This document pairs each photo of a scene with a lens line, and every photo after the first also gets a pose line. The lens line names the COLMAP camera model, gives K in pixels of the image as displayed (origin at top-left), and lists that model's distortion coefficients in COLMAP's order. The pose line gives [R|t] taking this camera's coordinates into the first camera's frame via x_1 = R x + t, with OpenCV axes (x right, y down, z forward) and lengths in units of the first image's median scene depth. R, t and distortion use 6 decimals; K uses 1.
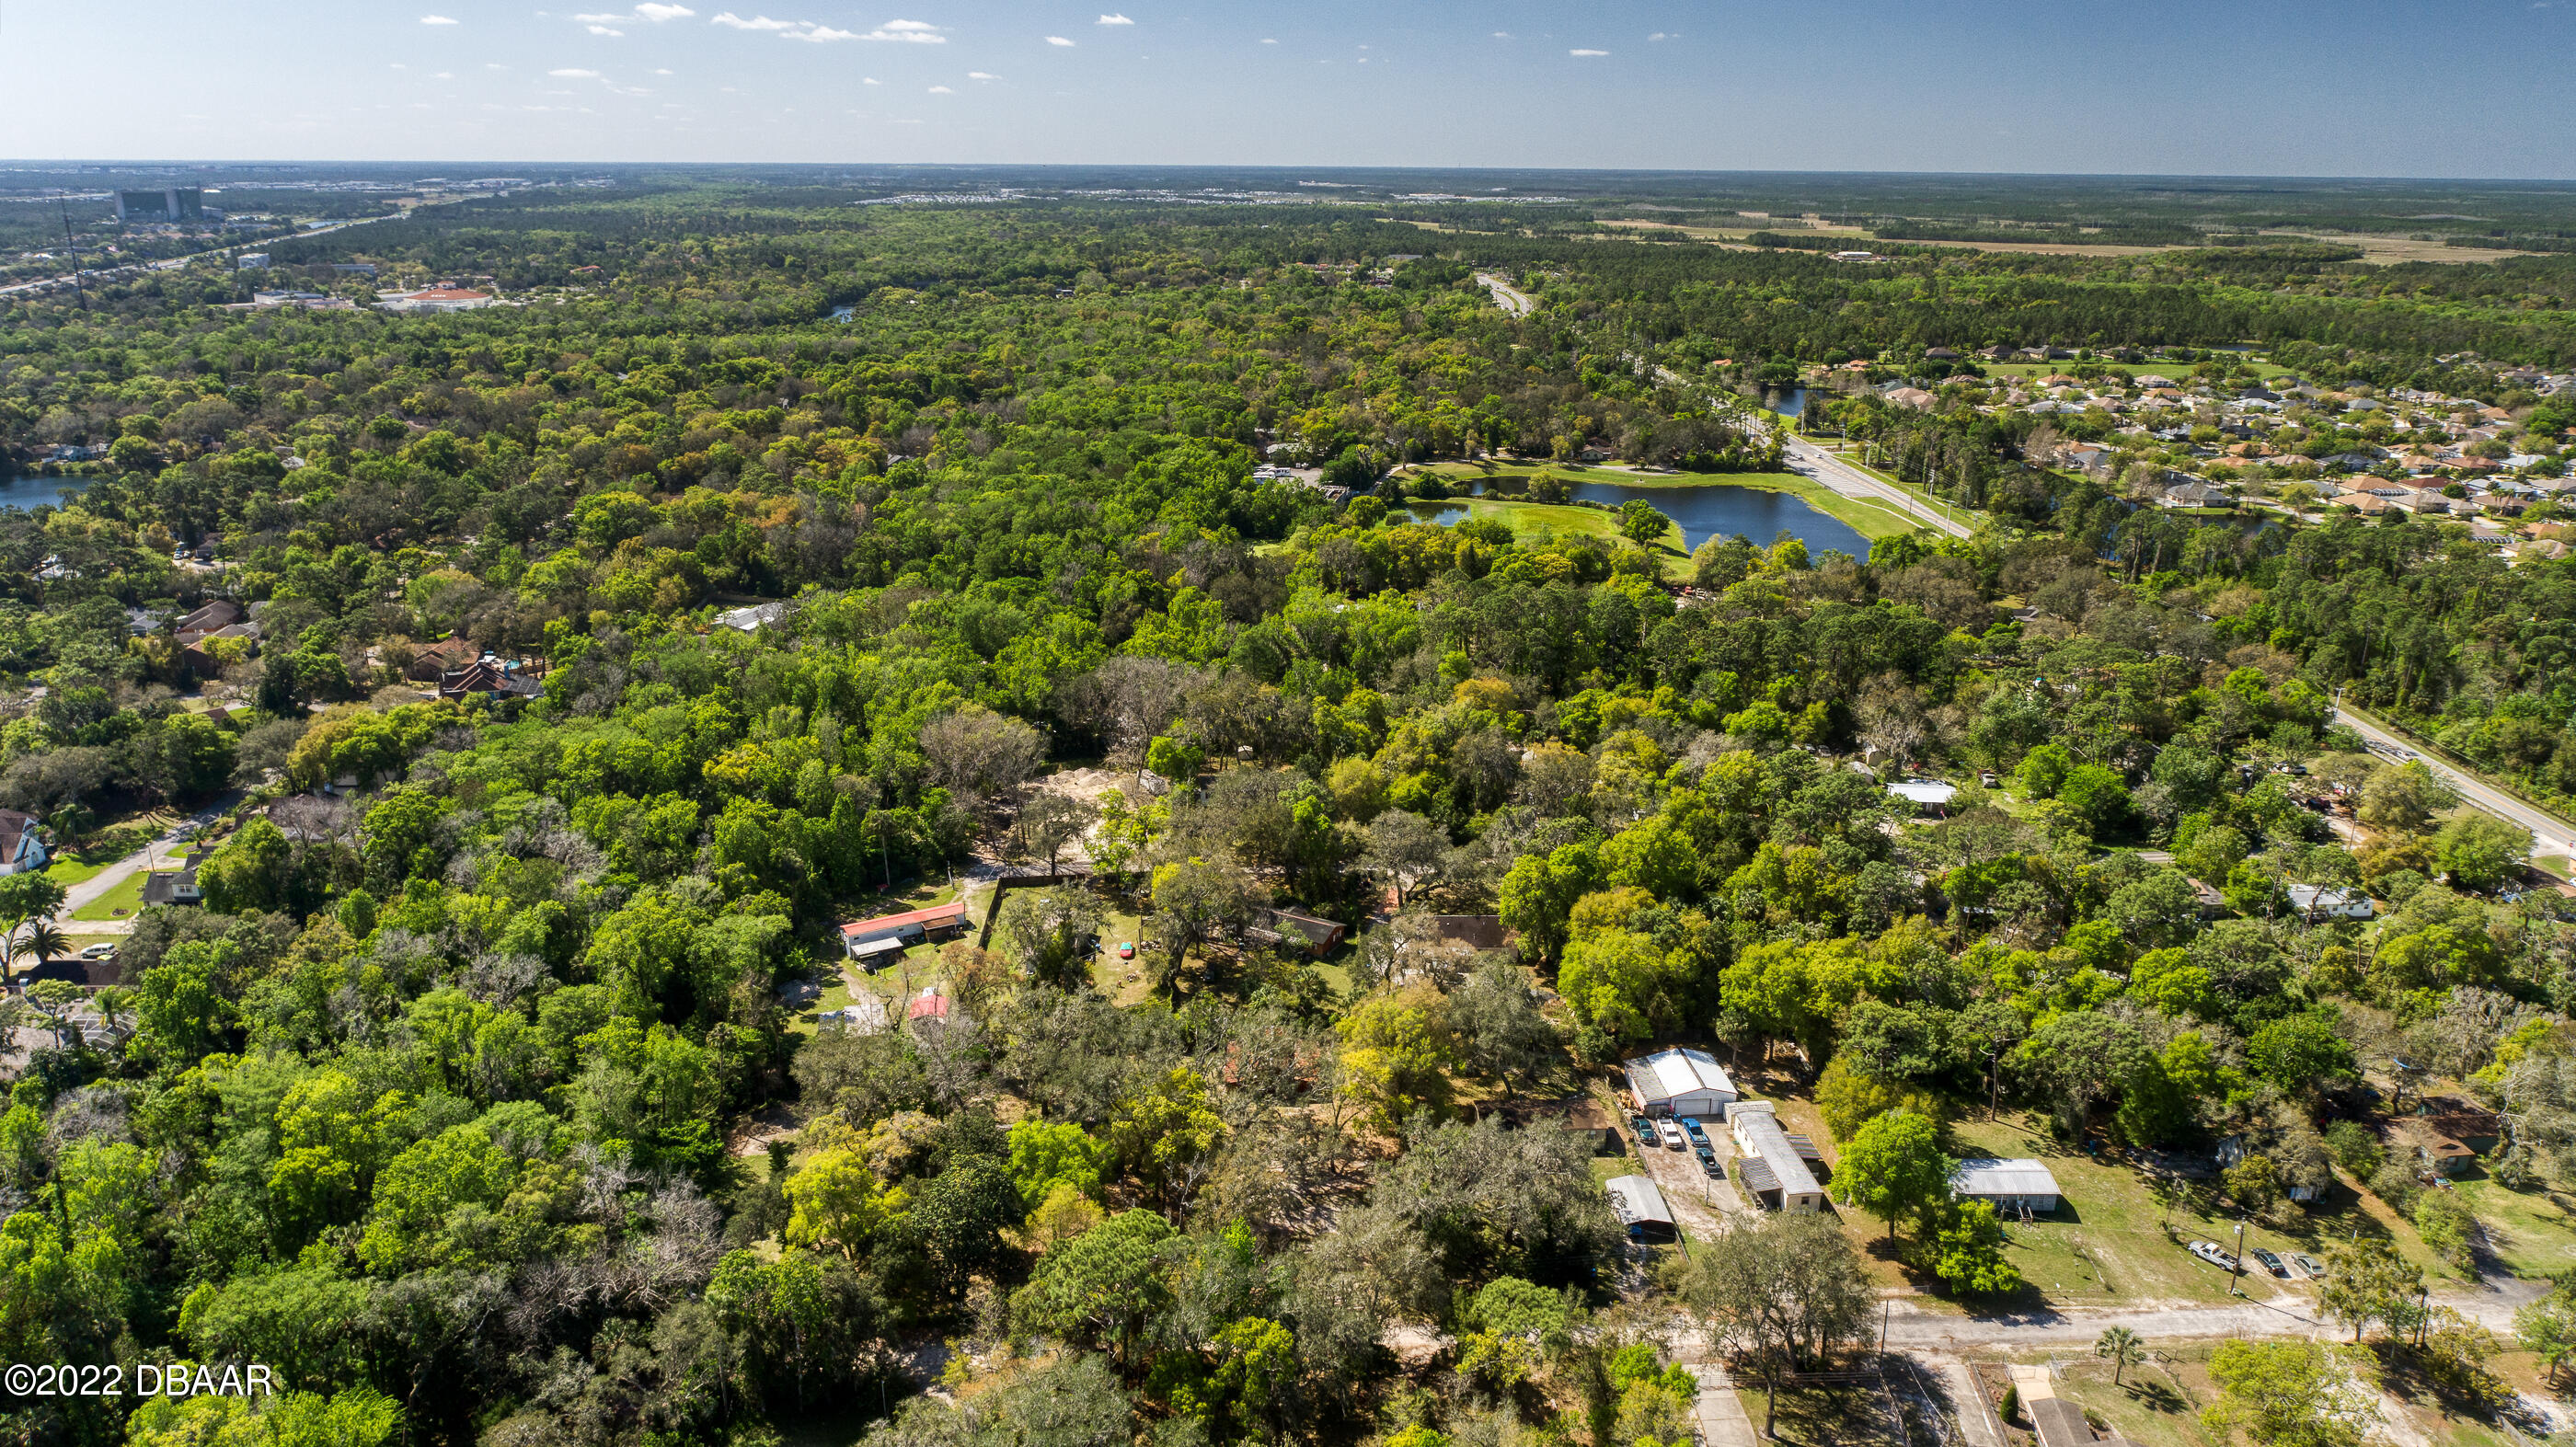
lens RADIAL K [[1762.0, 0, 1288.0], [0, 1762.0, 723.5], [0, 0, 1]] dist [-0.019710, 0.017936]
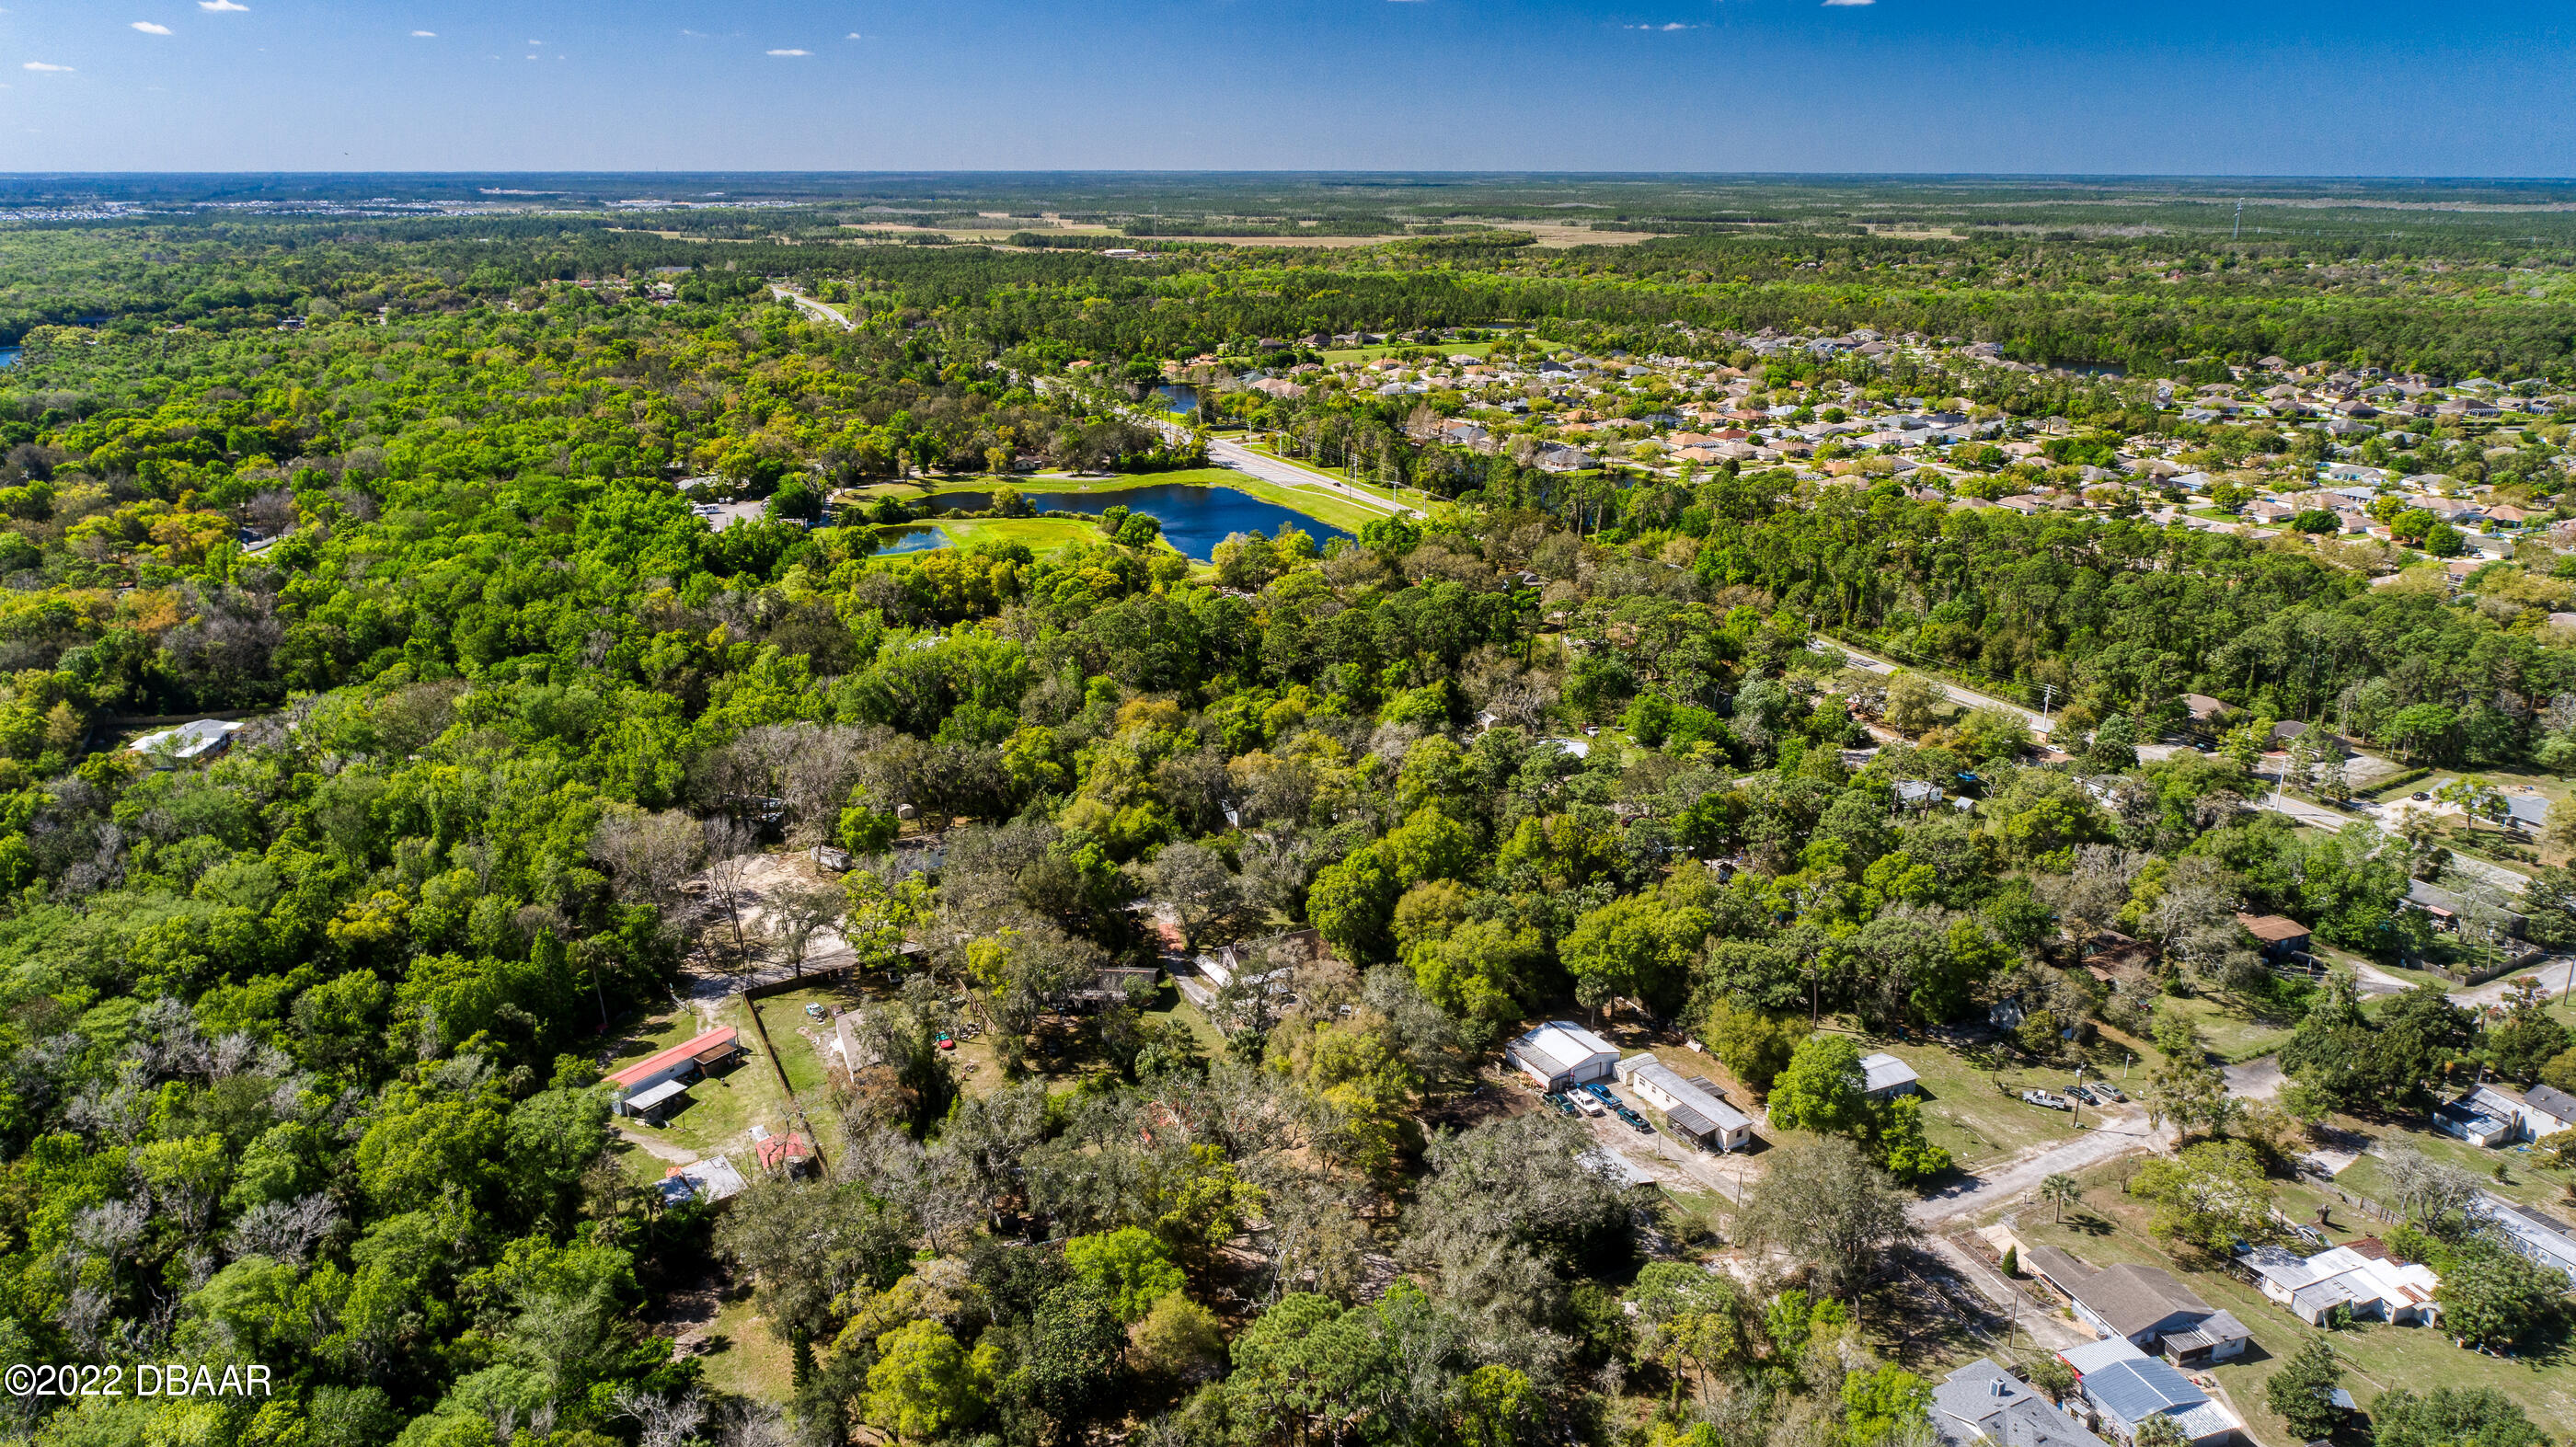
lens RADIAL K [[1762.0, 0, 1288.0], [0, 1762.0, 723.5], [0, 0, 1]] dist [-0.019710, 0.017936]
pose [[0.906906, -0.133934, 0.399479, -0.109515], [0.133979, 0.990590, 0.027953, -0.015098], [-0.399464, 0.028171, 0.916316, 0.029889]]
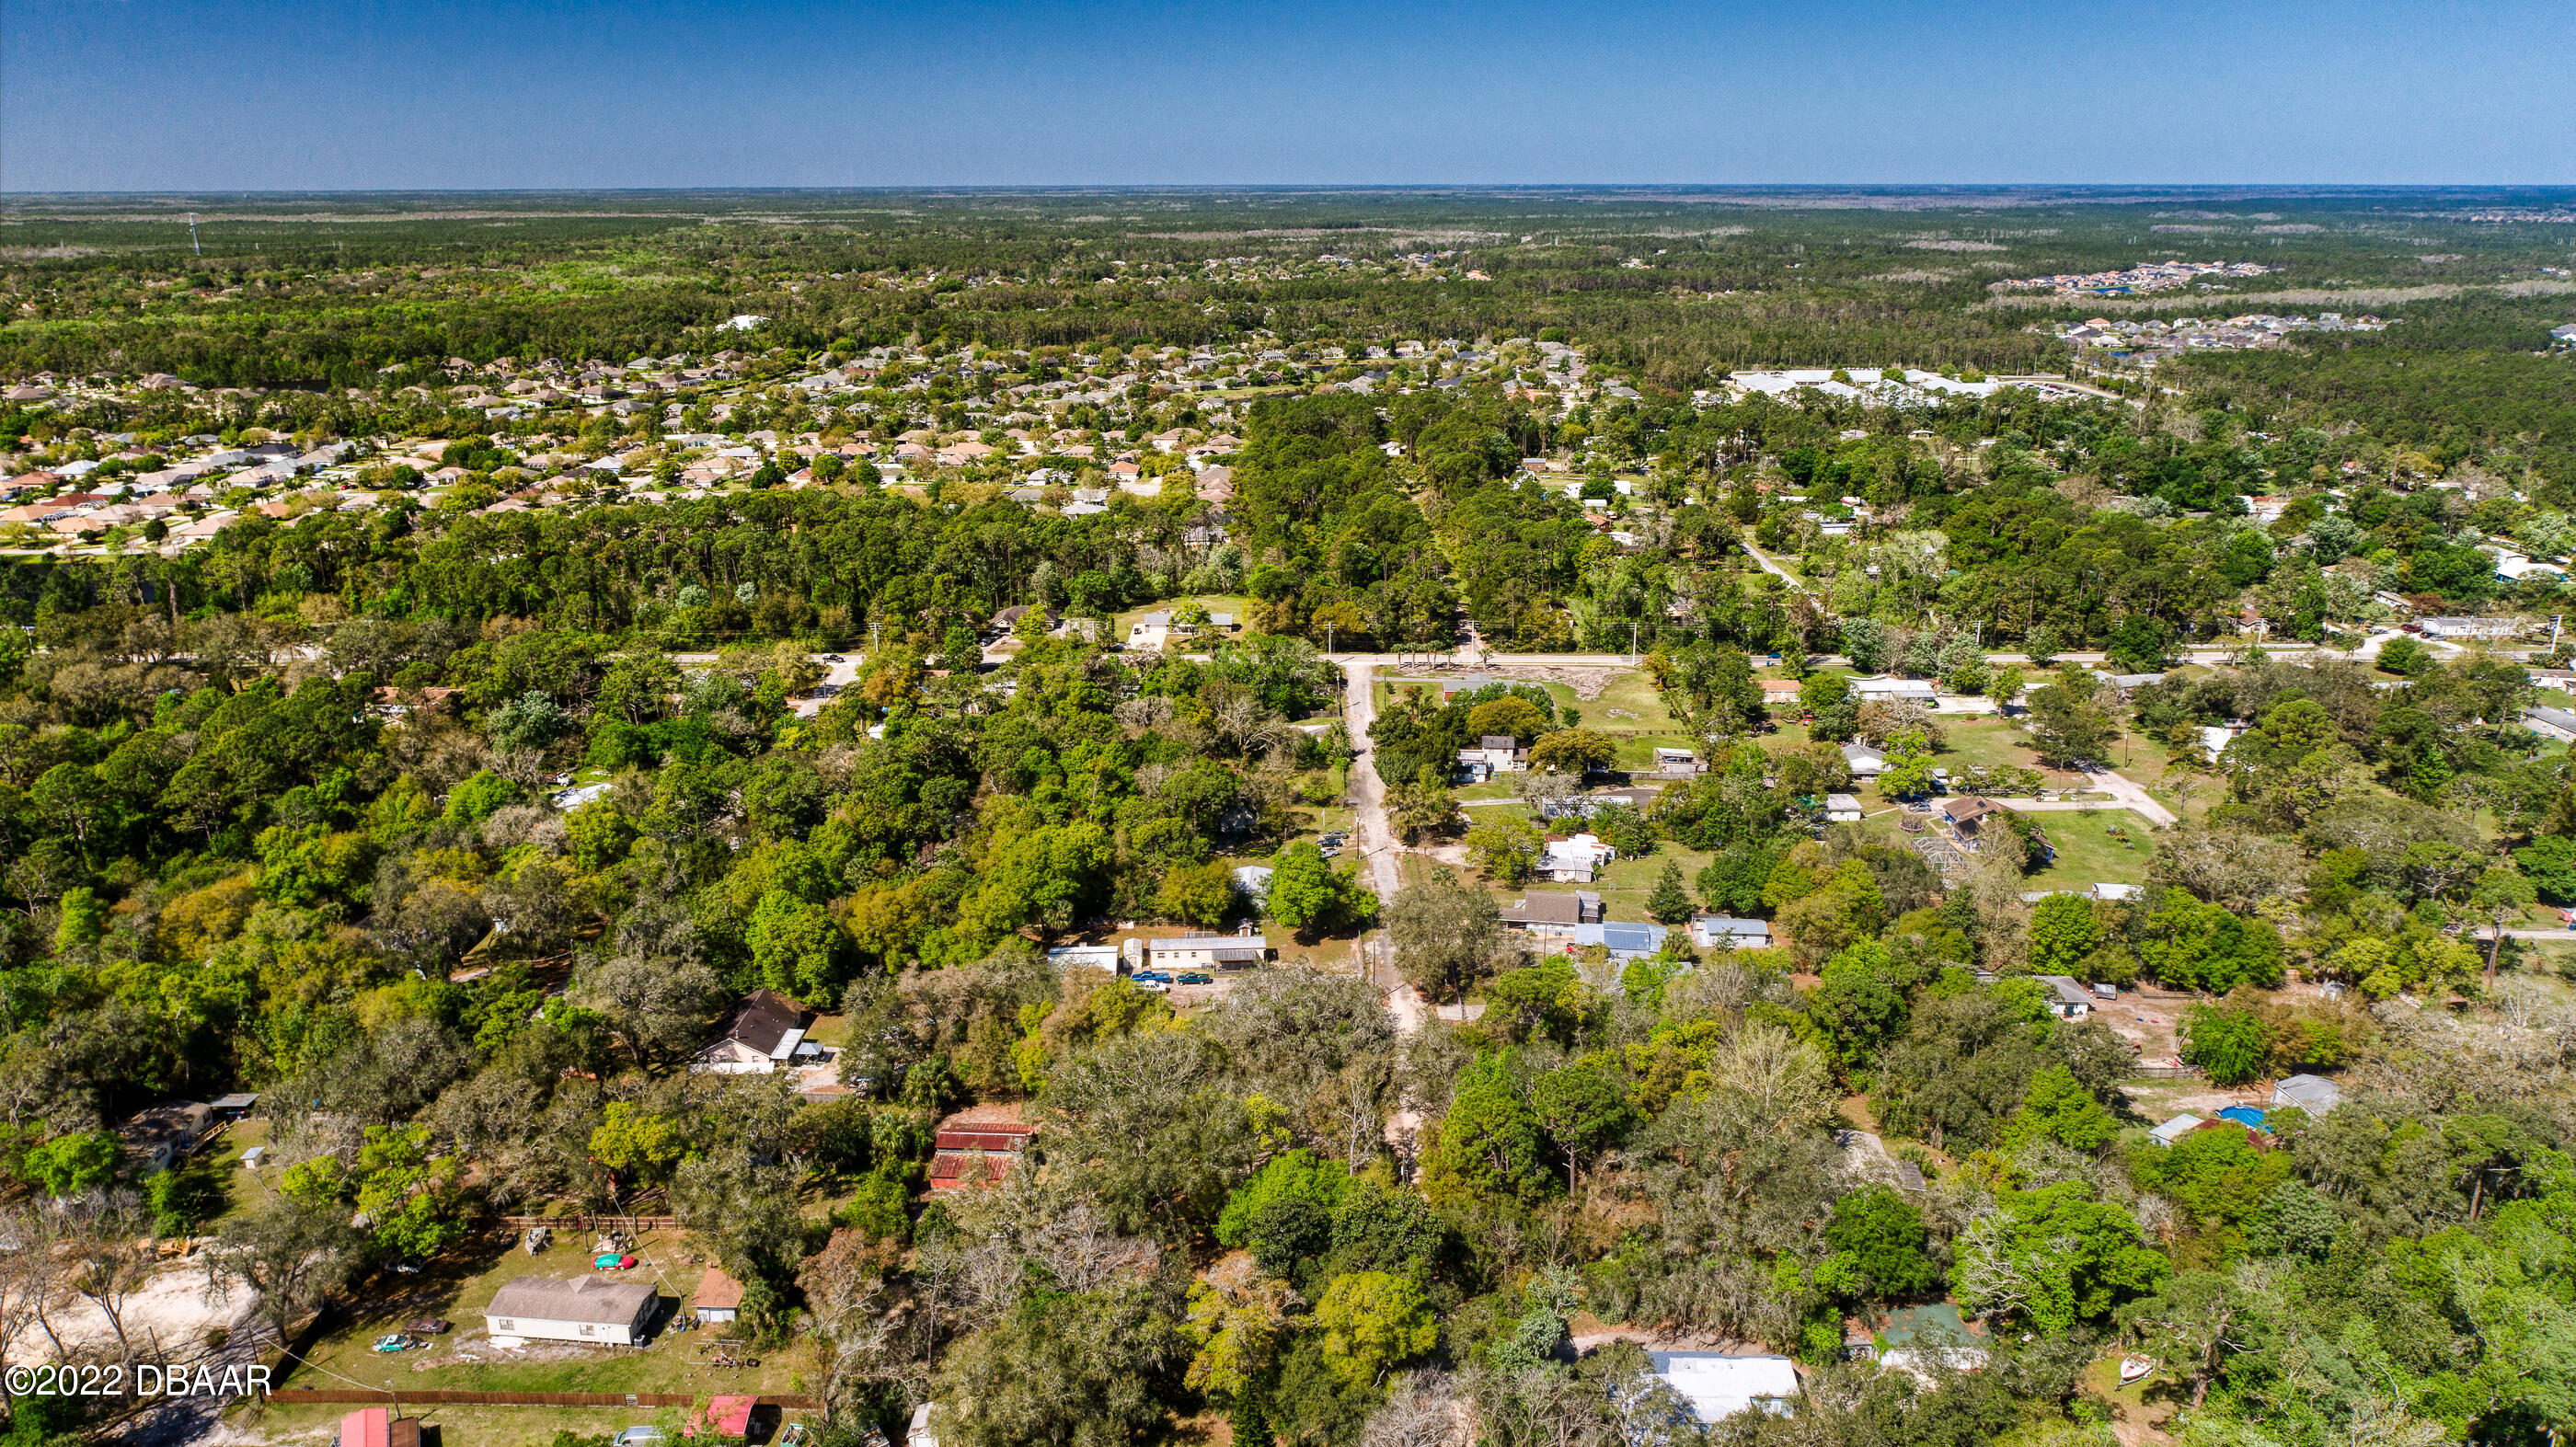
lens RADIAL K [[1749.0, 0, 1280.9], [0, 1749.0, 717.8], [0, 0, 1]] dist [-0.021844, 0.019873]
pose [[0.035923, -0.301816, 0.952689, -0.282272], [0.305586, 0.910960, 0.277073, -0.078863], [-0.951487, 0.281175, 0.124955, 0.229857]]
